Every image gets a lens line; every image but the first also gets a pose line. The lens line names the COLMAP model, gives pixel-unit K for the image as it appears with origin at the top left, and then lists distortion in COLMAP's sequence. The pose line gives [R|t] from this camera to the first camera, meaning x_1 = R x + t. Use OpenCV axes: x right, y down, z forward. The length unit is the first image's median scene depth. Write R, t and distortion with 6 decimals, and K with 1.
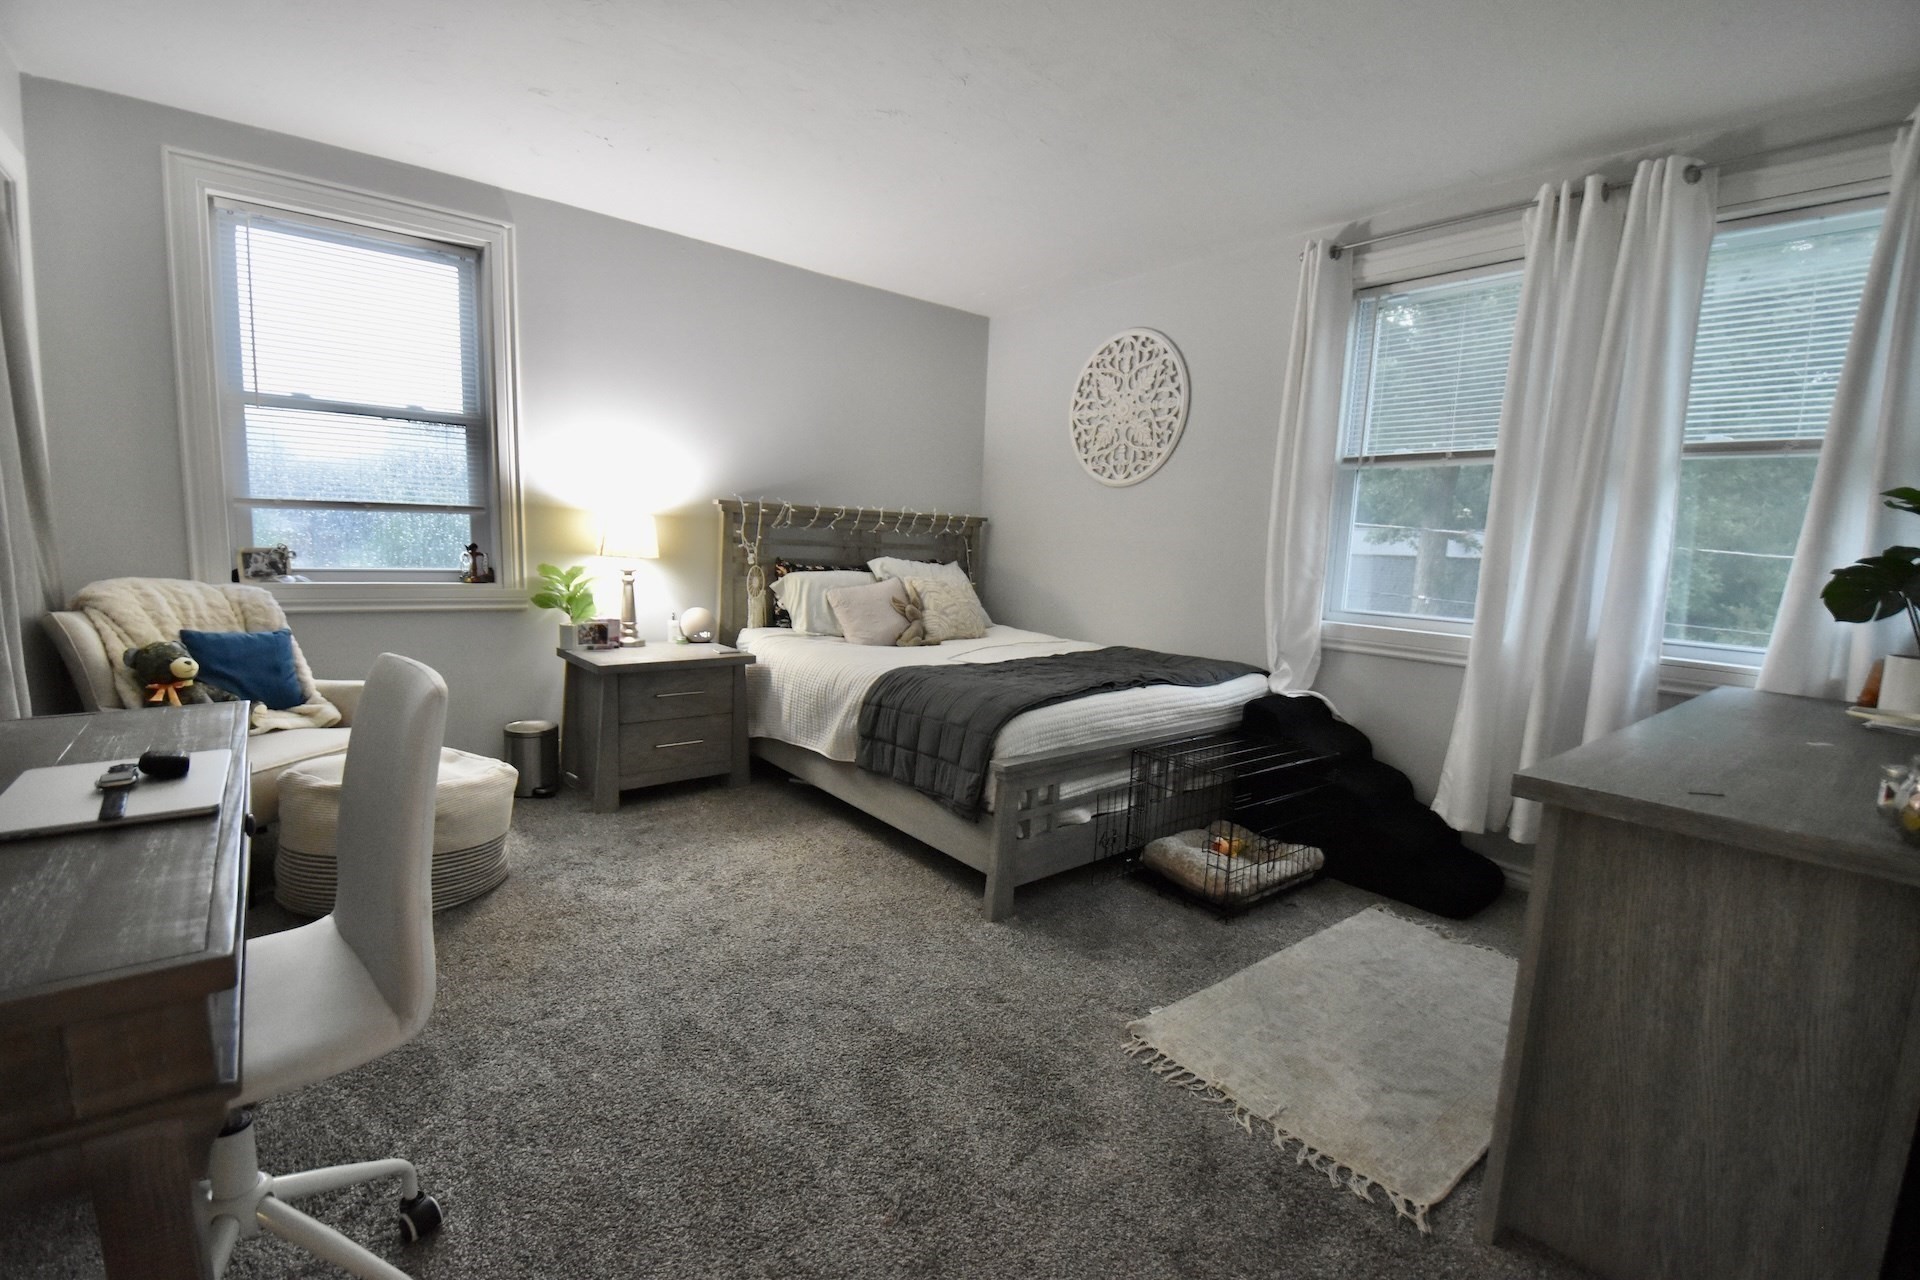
lens RADIAL K [[843.4, 0, 982.0], [0, 843.4, 663.2], [0, 0, 1]] dist [0.013957, -0.022610]
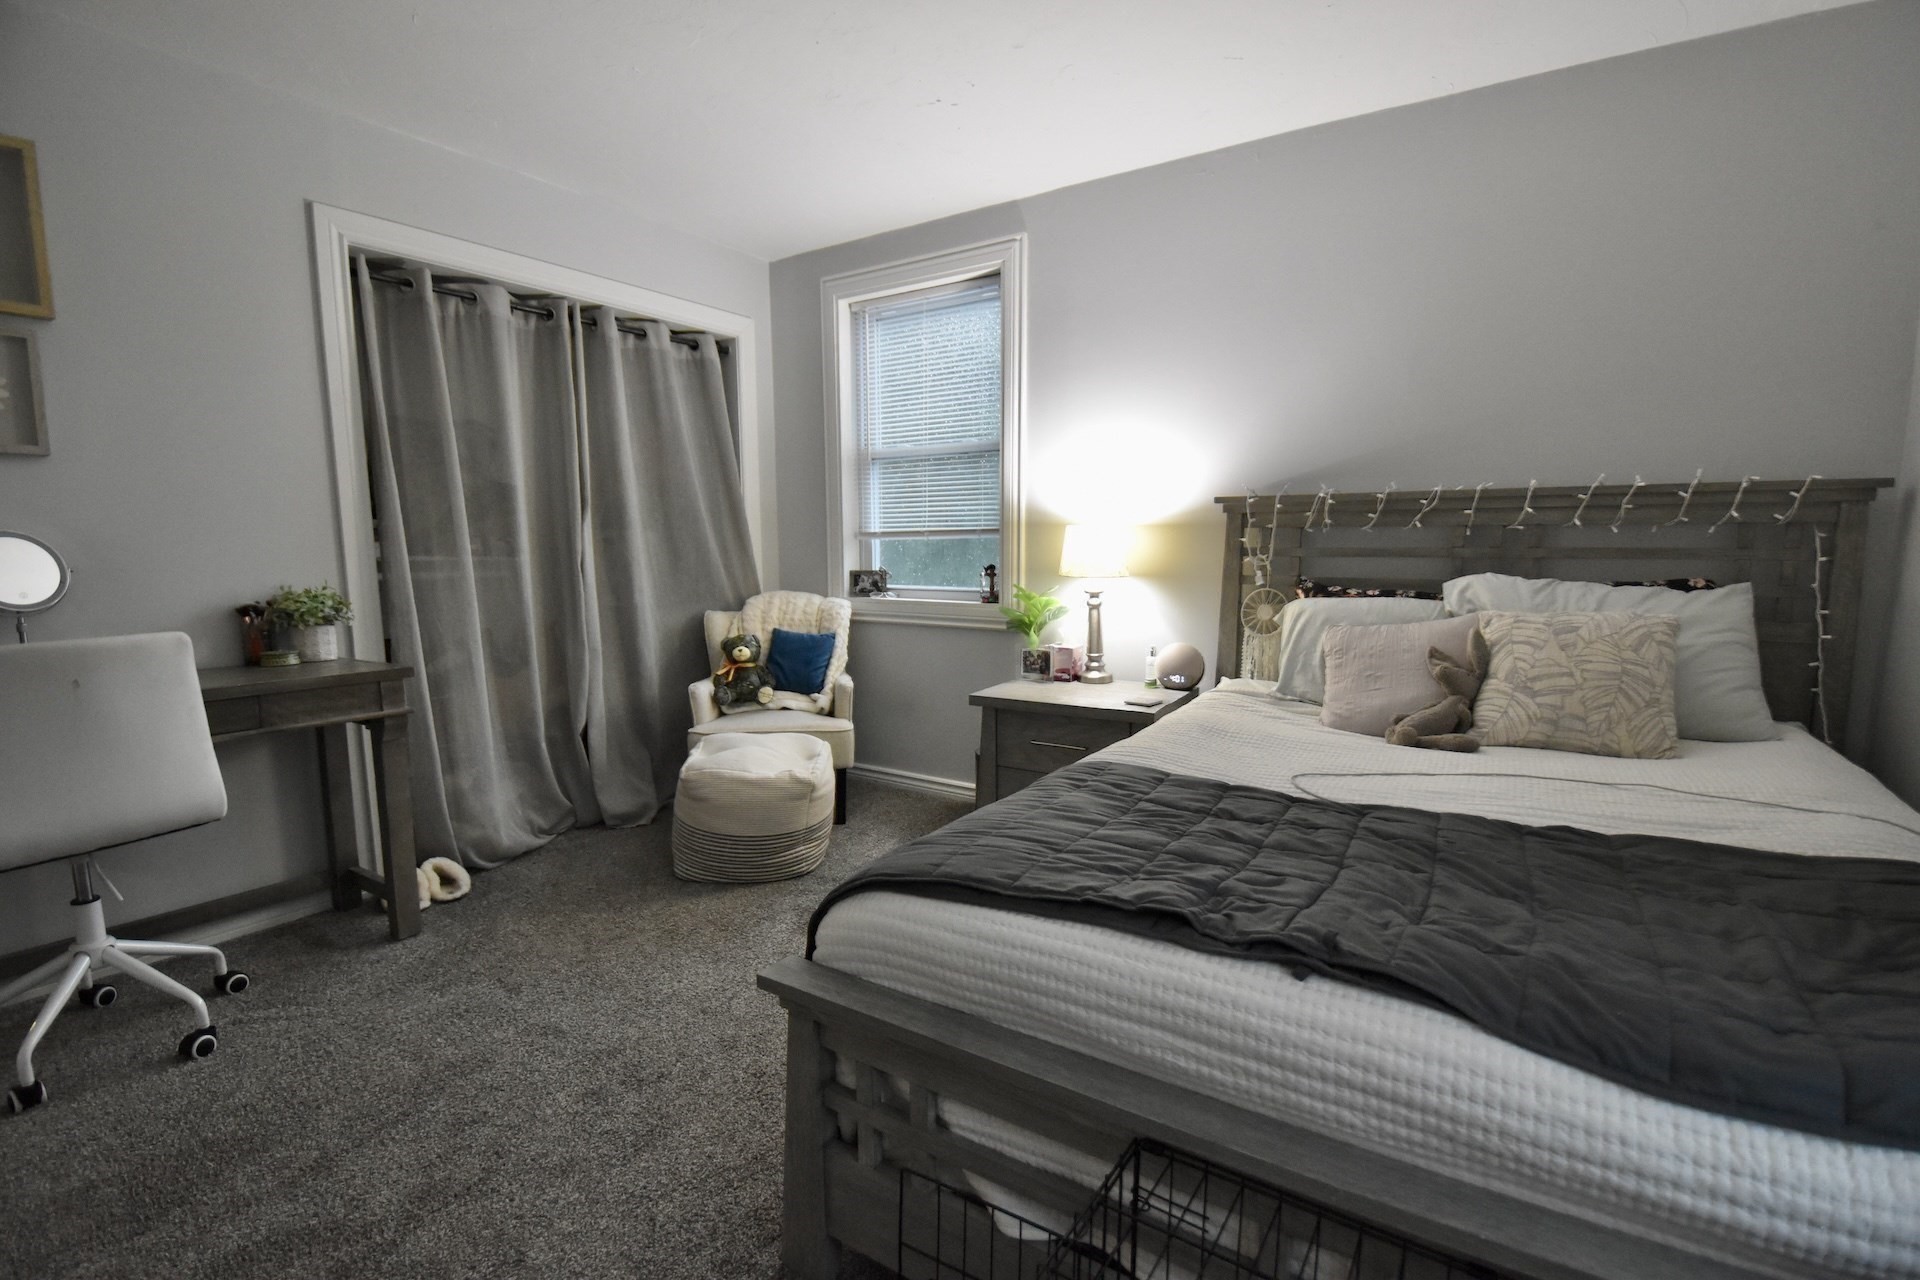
lens RADIAL K [[843.4, 0, 982.0], [0, 843.4, 663.2], [0, 0, 1]] dist [0.013957, -0.022610]
pose [[0.298791, 0.085592, -0.950472, 0.348807], [-0.122419, 0.991179, 0.050774, -0.067378], [0.946434, 0.101185, 0.306633, 0.631925]]
